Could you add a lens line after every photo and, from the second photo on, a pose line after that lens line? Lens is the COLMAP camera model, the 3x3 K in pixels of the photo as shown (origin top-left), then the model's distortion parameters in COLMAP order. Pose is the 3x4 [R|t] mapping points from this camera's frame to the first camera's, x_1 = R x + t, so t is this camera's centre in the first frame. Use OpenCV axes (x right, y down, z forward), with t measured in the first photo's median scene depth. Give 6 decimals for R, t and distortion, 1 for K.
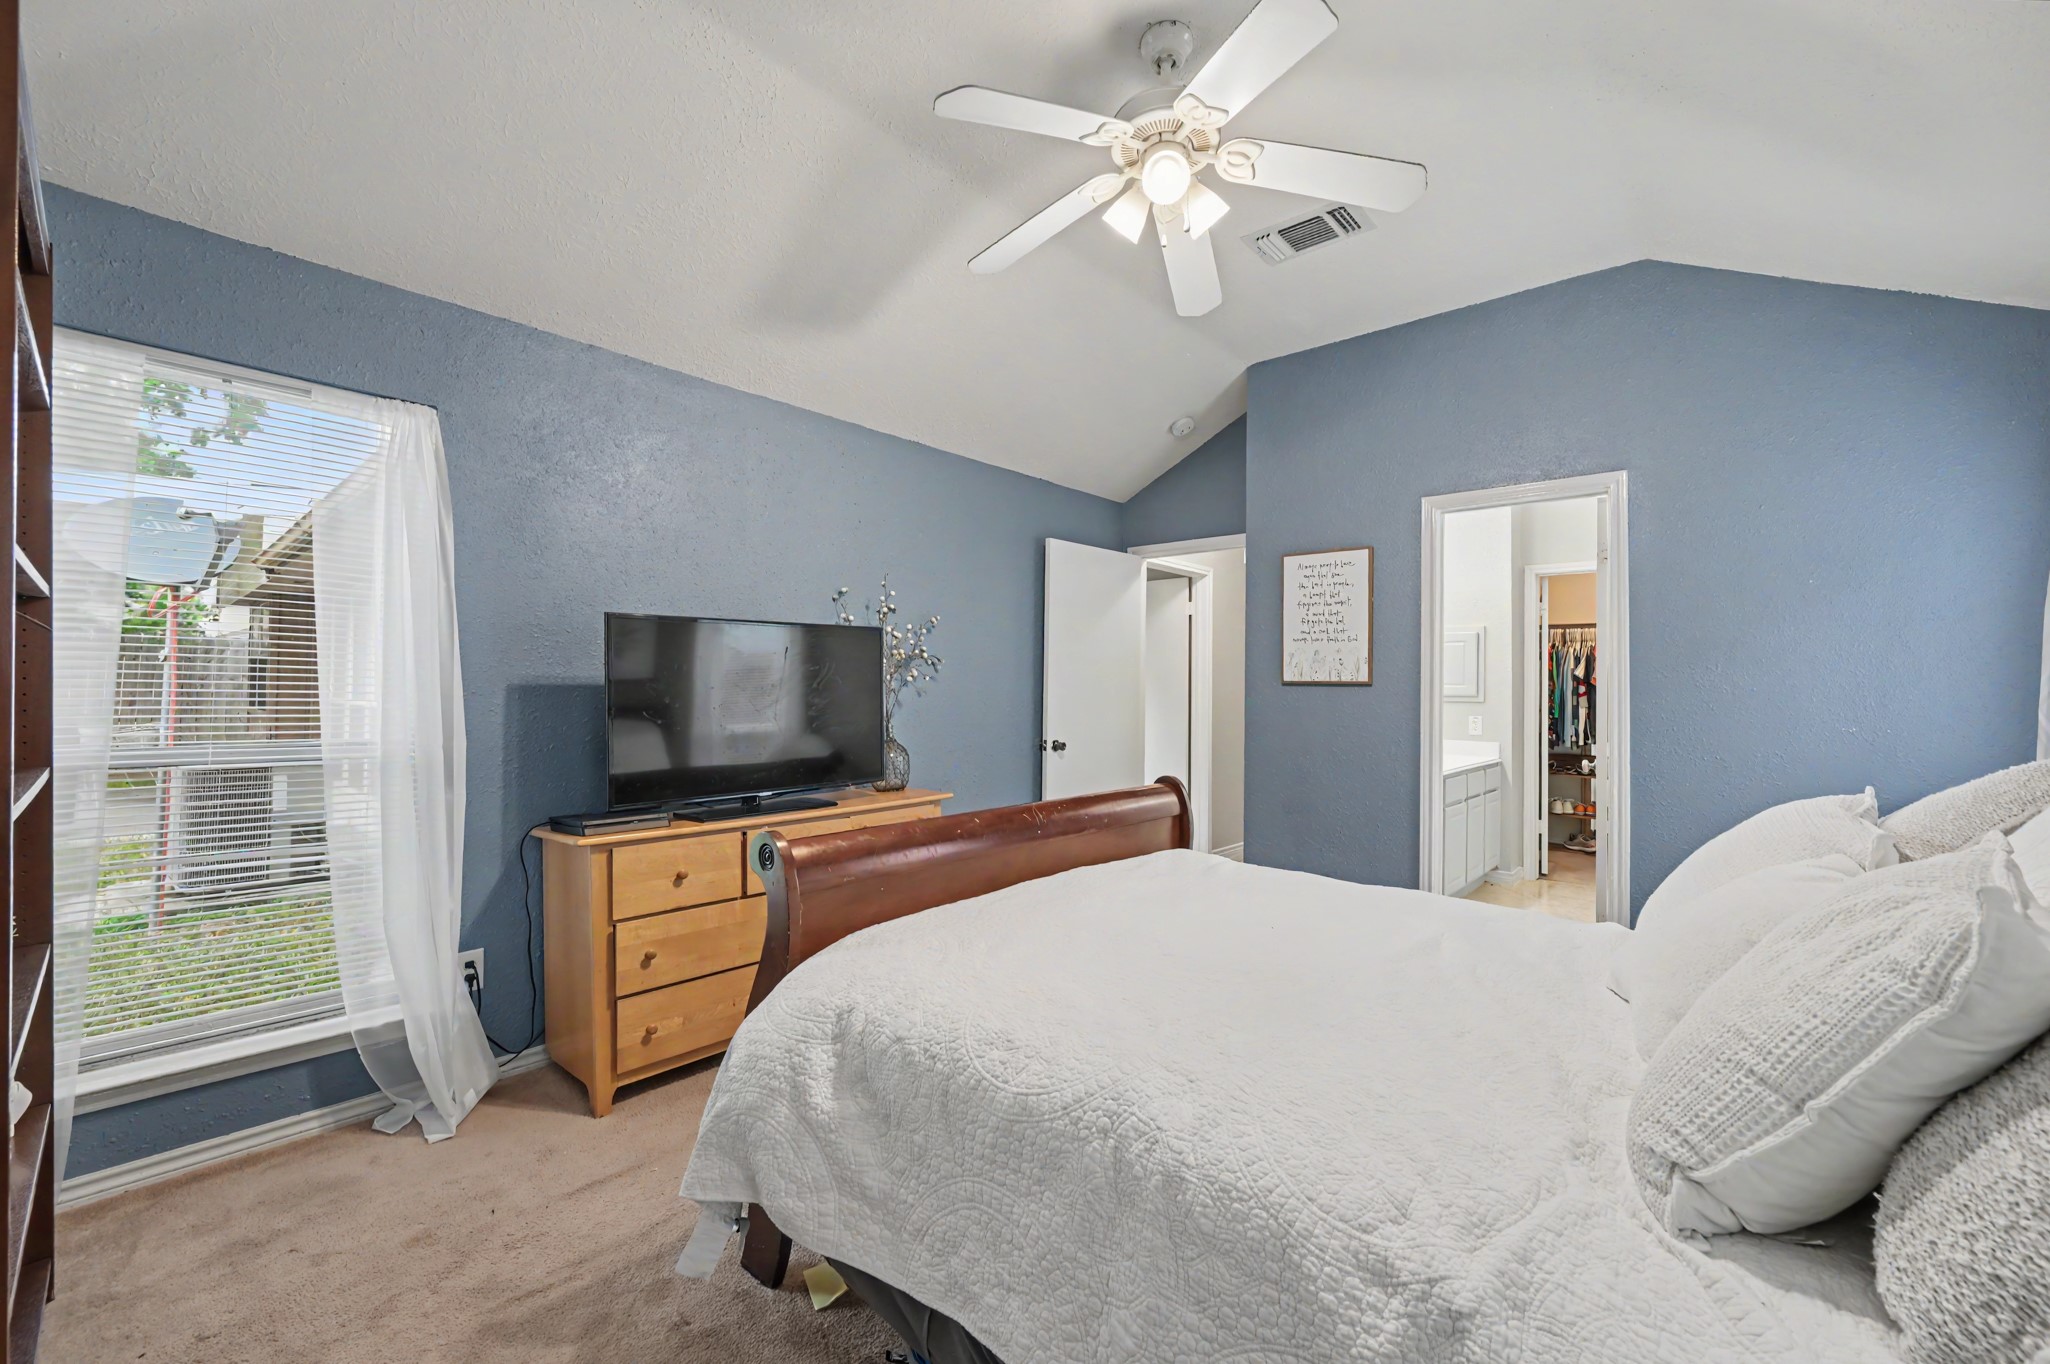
lens RADIAL K [[809.1, 0, 1023.0], [0, 809.1, 679.3], [0, 0, 1]] dist [0.000664, -0.000058]
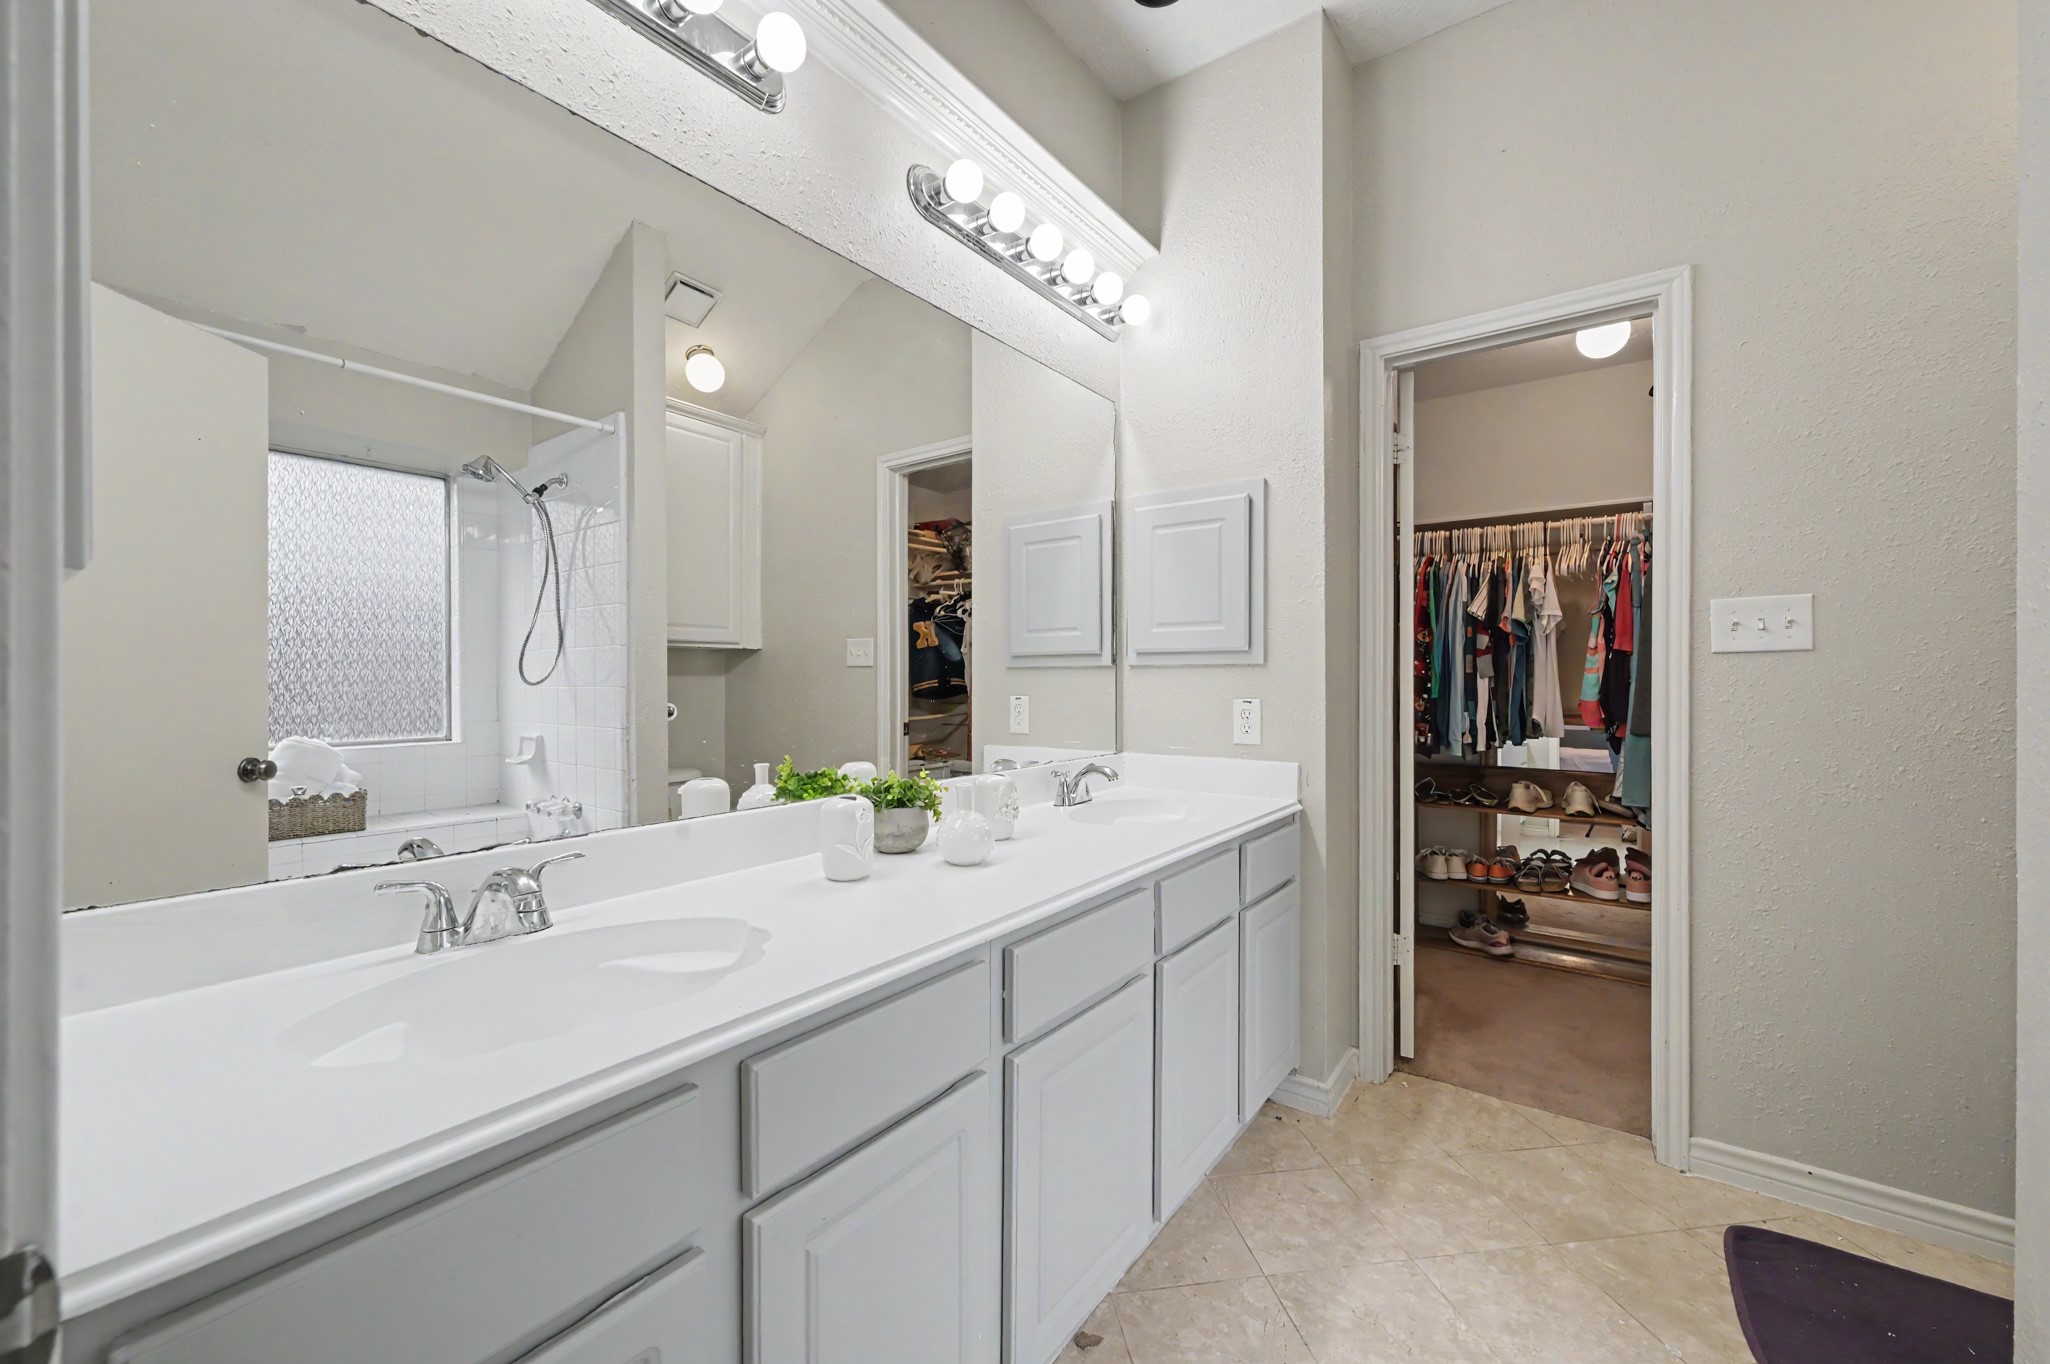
lens RADIAL K [[809.1, 0, 1023.0], [0, 809.1, 679.3], [0, 0, 1]] dist [0.000664, -0.000058]
pose [[0.994659, -0.013282, 0.102355, 0.352877], [0.011200, 0.999719, 0.020891, 0.022276], [-0.102604, -0.019633, 0.994529, 0.526098]]
